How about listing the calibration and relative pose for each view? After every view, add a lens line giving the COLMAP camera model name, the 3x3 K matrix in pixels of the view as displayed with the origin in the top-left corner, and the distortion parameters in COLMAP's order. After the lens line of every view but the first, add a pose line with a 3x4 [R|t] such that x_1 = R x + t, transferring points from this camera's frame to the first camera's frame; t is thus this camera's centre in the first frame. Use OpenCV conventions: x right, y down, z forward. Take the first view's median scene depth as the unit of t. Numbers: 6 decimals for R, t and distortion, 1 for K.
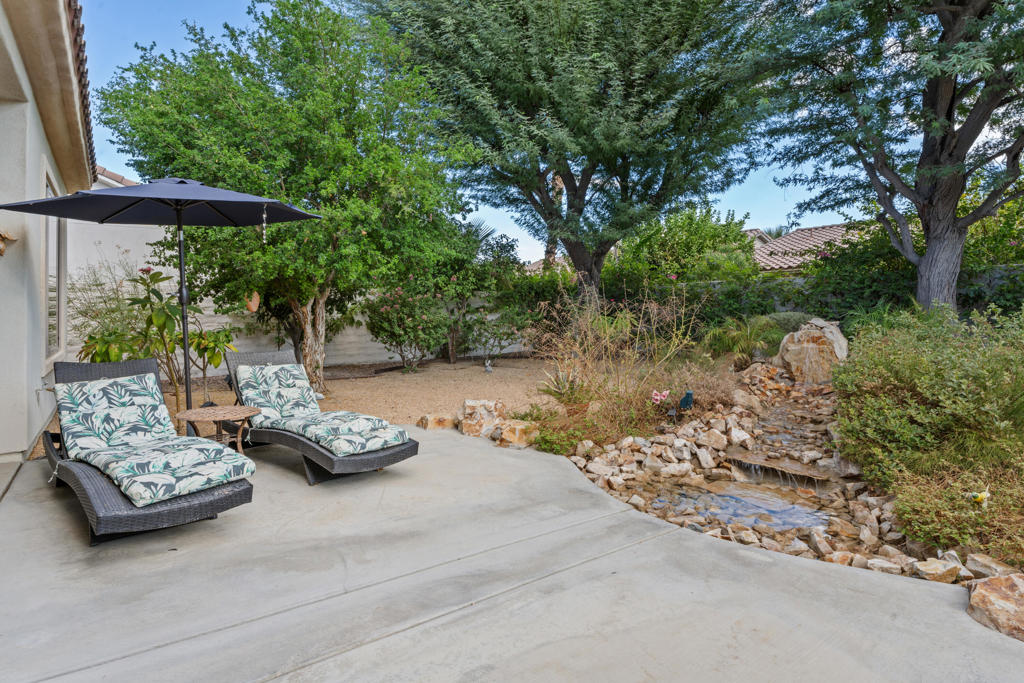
lens RADIAL K [[528.0, 0, 512.0], [0, 528.0, 341.5], [0, 0, 1]] dist [0.000107, -0.000014]
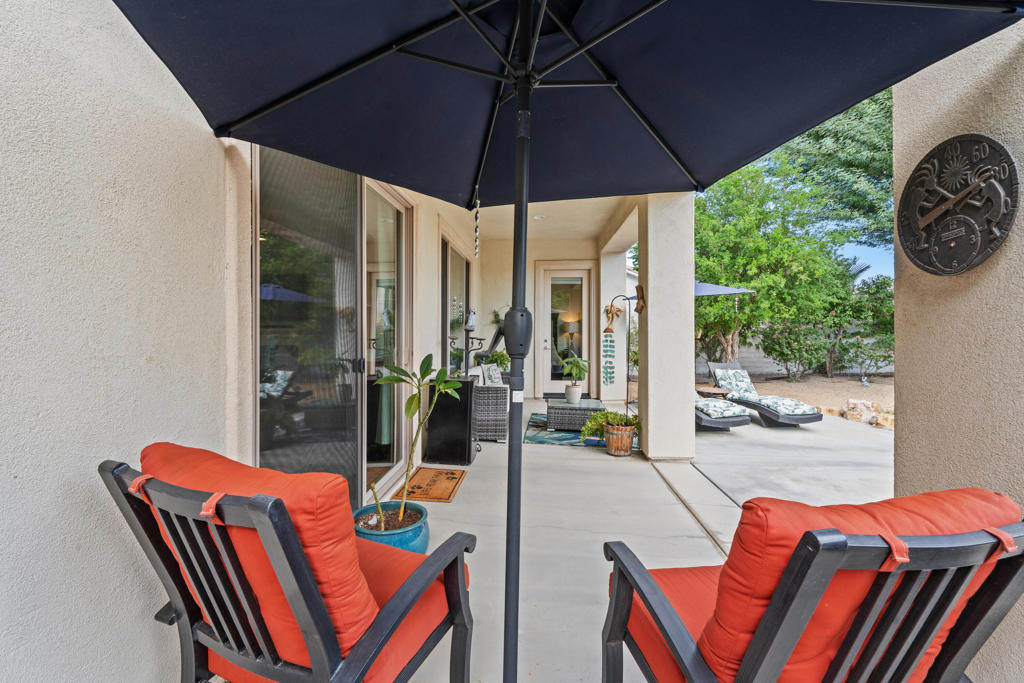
lens RADIAL K [[469.3, 0, 518.1], [0, 469.3, 325.3], [0, 0, 1]] dist [0.003446, 0.000370]
pose [[0.780662, 0.001980, -0.624950, 0.016592], [-0.037879, 0.998306, -0.044153, -0.010388], [0.623804, 0.058141, 0.779415, -0.640131]]
